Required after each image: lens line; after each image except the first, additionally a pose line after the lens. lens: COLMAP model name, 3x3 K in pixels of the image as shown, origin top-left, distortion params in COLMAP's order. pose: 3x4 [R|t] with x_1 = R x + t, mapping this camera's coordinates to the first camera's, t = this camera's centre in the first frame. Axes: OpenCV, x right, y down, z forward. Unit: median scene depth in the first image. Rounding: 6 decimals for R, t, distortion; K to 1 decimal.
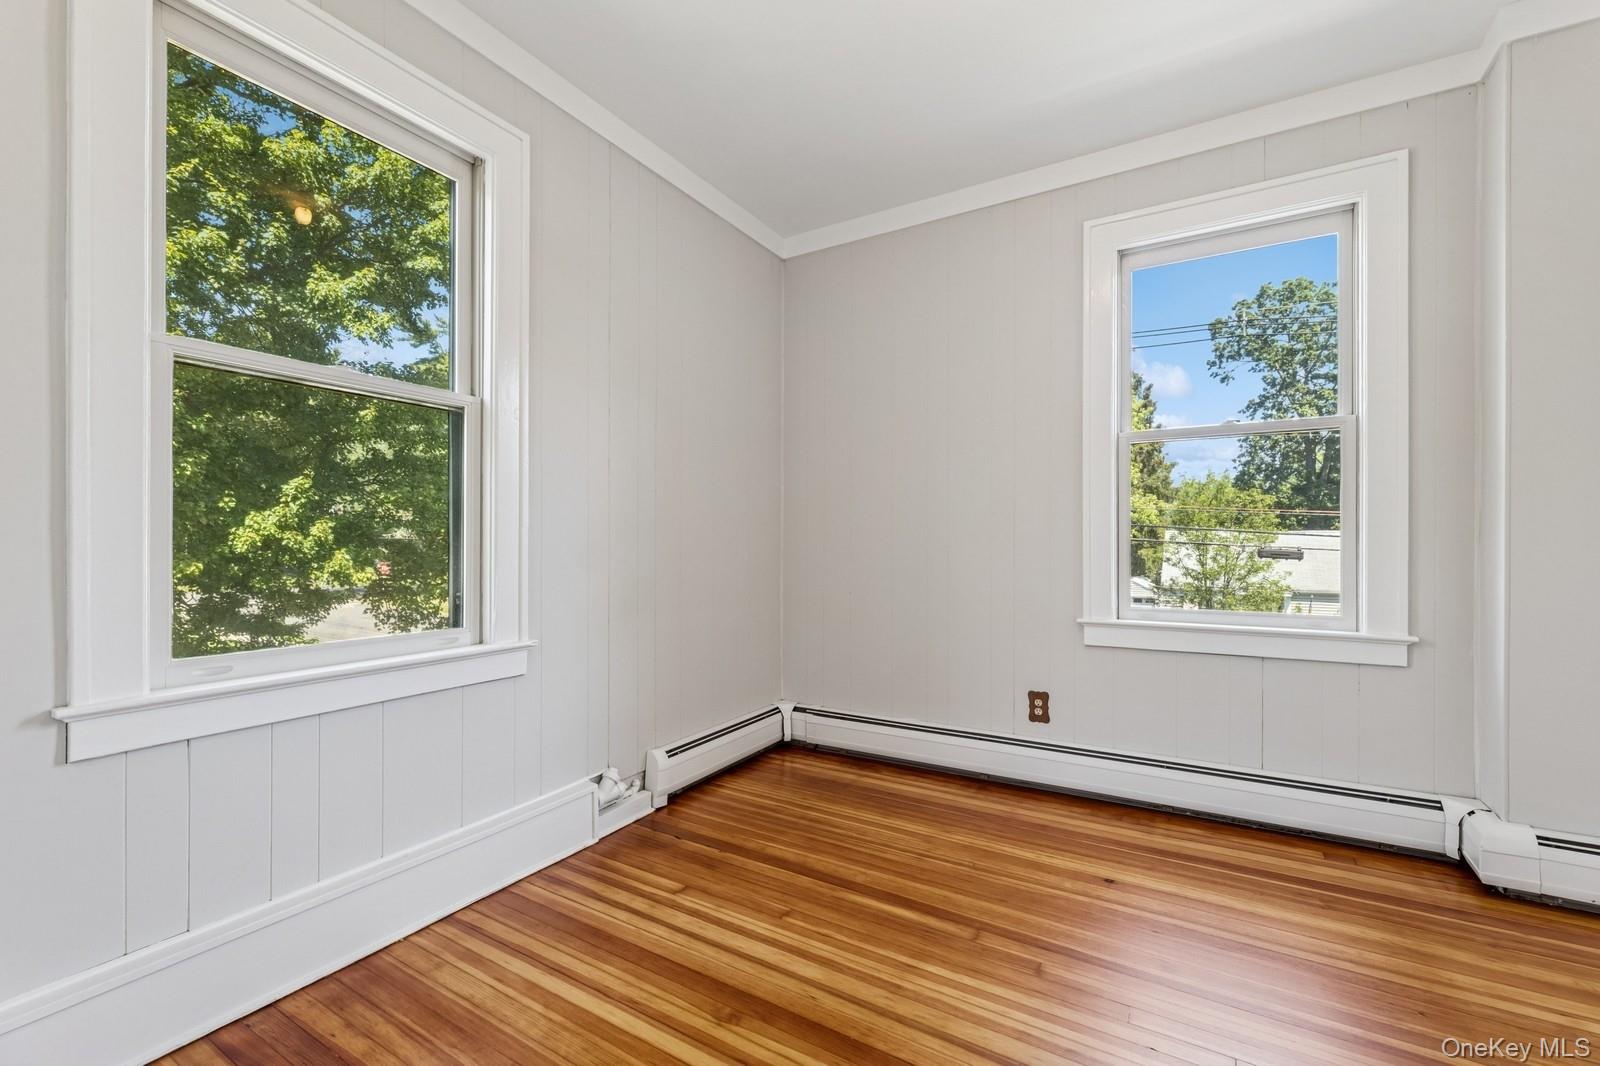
lens RADIAL K [[652.1, 0, 796.1], [0, 652.1, 529.0], [0, 0, 1]] dist [-0.002747, -0.000162]
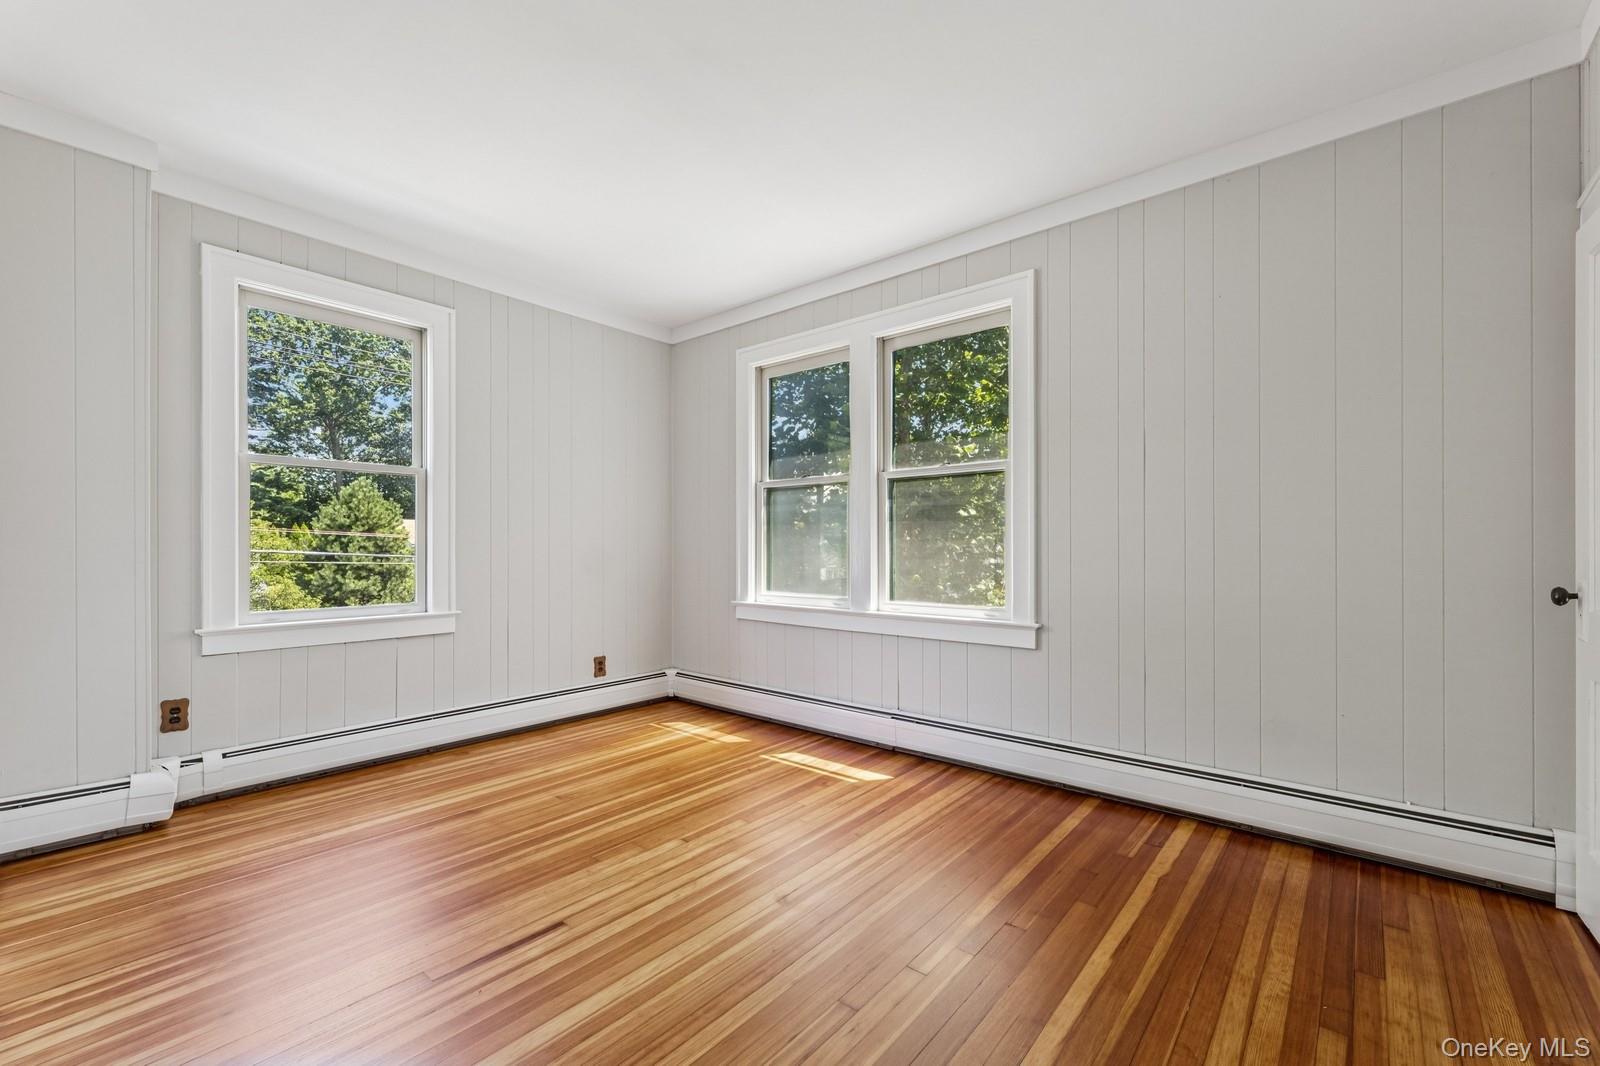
lens RADIAL K [[652.1, 0, 807.3], [0, 652.1, 545.1], [0, 0, 1]] dist [-0.002747, -0.000162]
pose [[0.984119, -0.002168, -0.177496, 0.557389], [0.003675, 0.999960, 0.008159, -0.010586], [0.177471, -0.008682, 0.984088, -0.347777]]
